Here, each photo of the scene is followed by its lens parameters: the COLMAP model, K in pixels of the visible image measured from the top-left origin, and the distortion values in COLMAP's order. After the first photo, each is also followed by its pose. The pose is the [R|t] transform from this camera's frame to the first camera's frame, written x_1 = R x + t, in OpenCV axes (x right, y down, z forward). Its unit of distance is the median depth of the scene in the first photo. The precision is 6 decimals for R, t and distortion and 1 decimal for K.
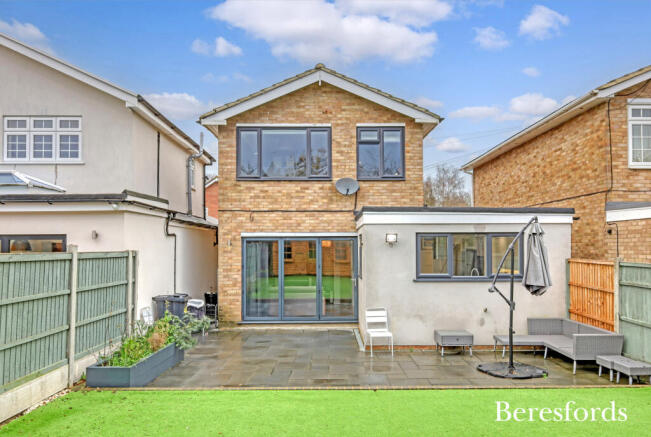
lens RADIAL K [[504.3, 0, 327.0], [0, 504.3, 218.7], [0, 0, 1]] dist [-0.003656, -0.004483]
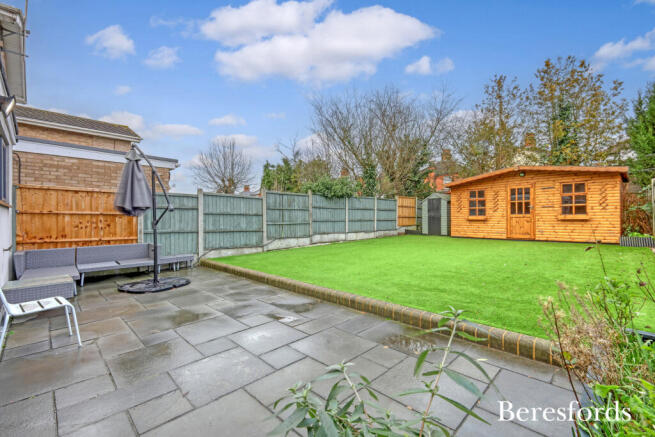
lens RADIAL K [[289.0, 0, 332.4], [0, 289.0, 216.2], [0, 0, 1]] dist [0.001616, -0.000397]
pose [[-0.712748, 0.010929, 0.701335, -0.214174], [-0.033264, 0.998227, -0.049360, 0.111018], [-0.700631, -0.058511, -0.711121, 0.759231]]
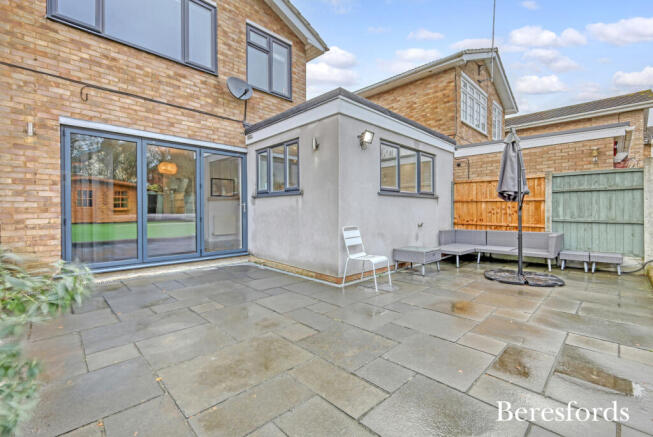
lens RADIAL K [[288.1, 0, 326.7], [0, 288.1, 208.9], [0, 0, 1]] dist [0.001616, -0.000397]
pose [[0.717635, 0.006638, 0.696388, -0.179173], [-0.039101, 0.998761, 0.030774, 0.108046], [-0.695321, -0.049314, 0.717005, 0.558264]]
